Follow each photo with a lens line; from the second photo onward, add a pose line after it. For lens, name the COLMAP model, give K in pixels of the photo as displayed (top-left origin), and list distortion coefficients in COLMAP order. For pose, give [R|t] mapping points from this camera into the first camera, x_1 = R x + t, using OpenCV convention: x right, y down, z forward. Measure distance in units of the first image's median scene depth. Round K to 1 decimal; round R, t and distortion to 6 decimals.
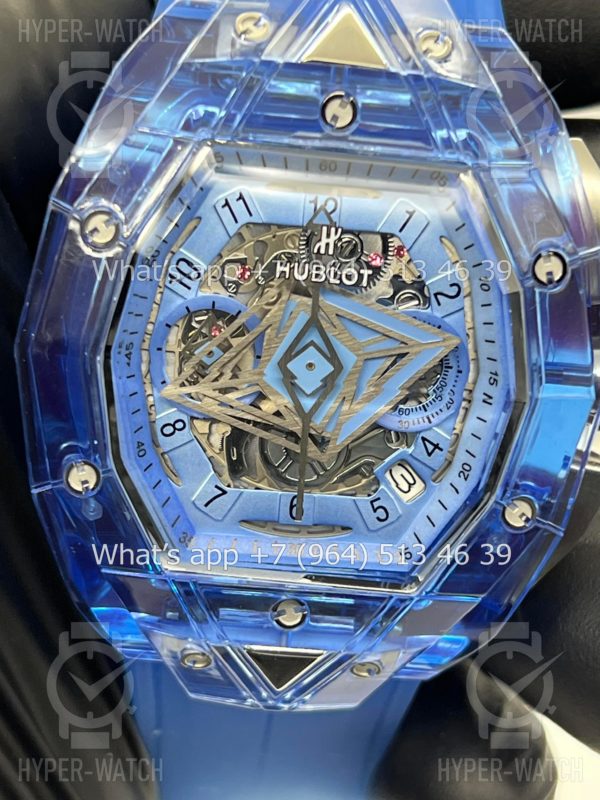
lens RADIAL K [[1936.0, 0, 300.0], [0, 1936.0, 400.0], [0, 0, 1]] dist [0.206420, -0.129150]
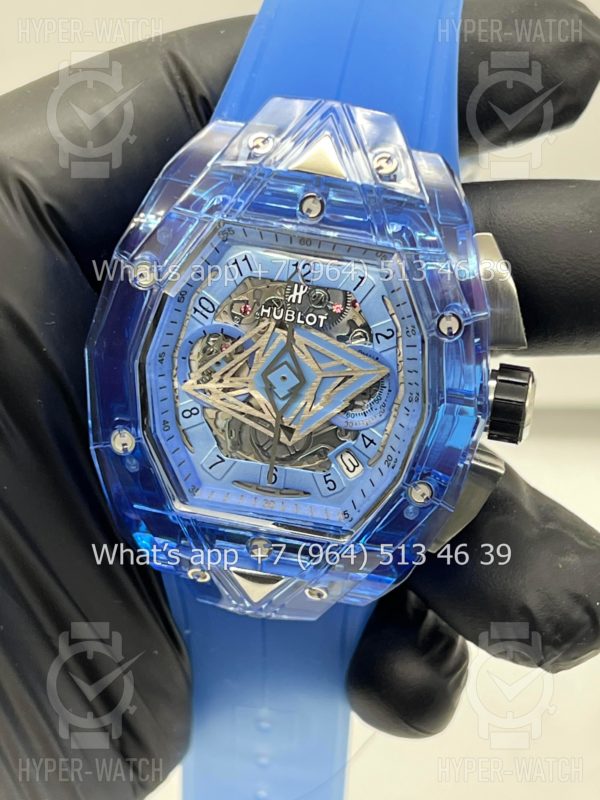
lens RADIAL K [[1936.0, 0, 300.0], [0, 1936.0, 400.0], [0, 0, 1]] dist [0.206420, -0.129150]
pose [[0.986278, 0.085186, -0.141421, 0.221215], [-0.083480, 0.996348, 0.017960, -0.028162], [0.142435, -0.005908, 0.989787, -0.425309]]
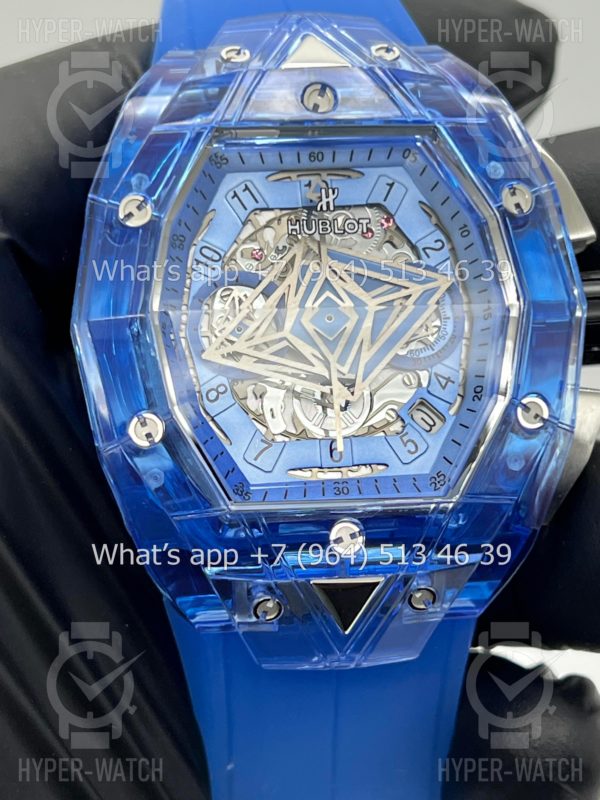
lens RADIAL K [[1936.0, 0, 300.0], [0, 1936.0, 400.0], [0, 0, 1]] dist [0.206420, -0.129150]
pose [[0.985404, -0.142021, 0.093851, -0.125130], [0.165106, 0.931613, -0.323786, 0.394042], [-0.041449, 0.334556, 0.941464, -0.059482]]
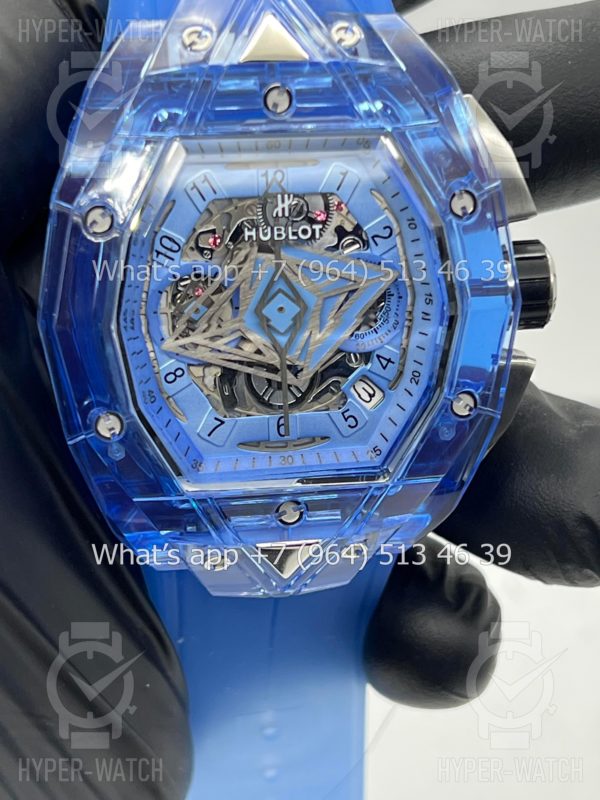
lens RADIAL K [[1936.0, 0, 300.0], [0, 1936.0, 400.0], [0, 0, 1]] dist [0.206420, -0.129150]
pose [[0.987295, -0.140127, 0.074921, -0.081606], [0.138098, 0.989913, 0.031645, 0.002052], [-0.078600, -0.020897, 0.996687, -0.218080]]
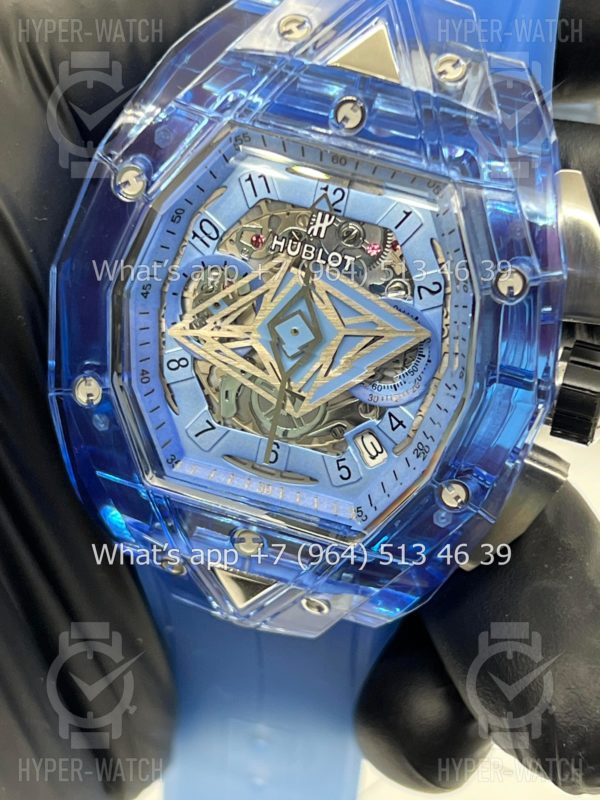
lens RADIAL K [[1936.0, 0, 300.0], [0, 1936.0, 400.0], [0, 0, 1]] dist [0.206420, -0.129150]
pose [[0.959637, 0.186203, -0.210773, 0.252589], [-0.180804, 0.982499, 0.044777, -0.029296], [0.215422, -0.004861, 0.976509, -0.107725]]
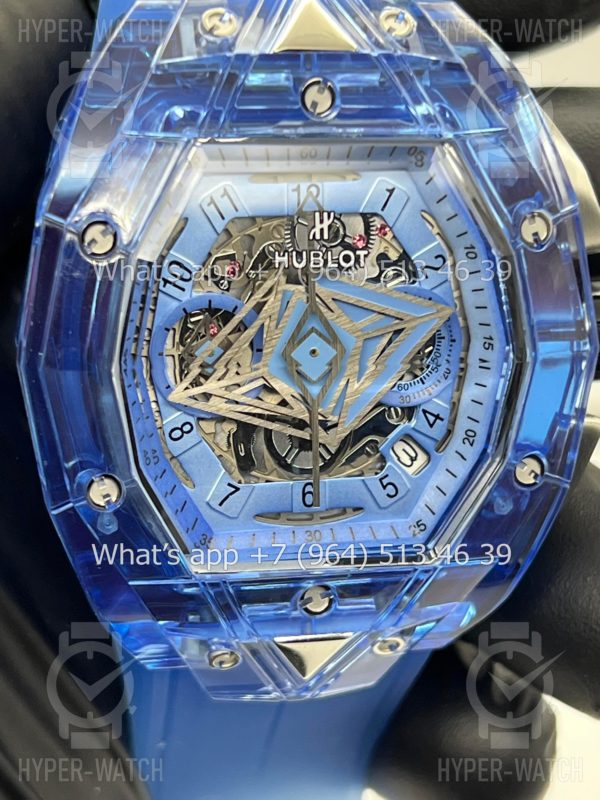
lens RADIAL K [[1936.0, 0, 300.0], [0, 1936.0, 400.0], [0, 0, 1]] dist [0.206420, -0.129150]
pose [[0.980940, -0.124154, 0.149476, -0.153729], [0.124744, 0.992174, 0.005454, 0.000603], [-0.148983, 0.013296, 0.988750, 0.005875]]
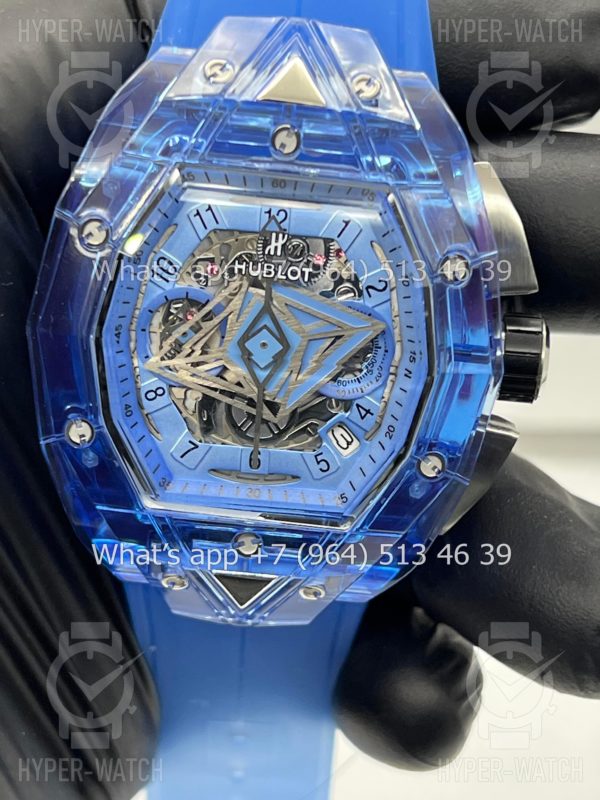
lens RADIAL K [[1936.0, 0, 300.0], [0, 1936.0, 400.0], [0, 0, 1]] dist [0.206420, -0.129150]
pose [[0.998660, 0.012697, -0.050162, 0.090336], [-0.012262, 0.999884, 0.008985, 0.006240], [0.050270, -0.008358, 0.998701, -0.236057]]
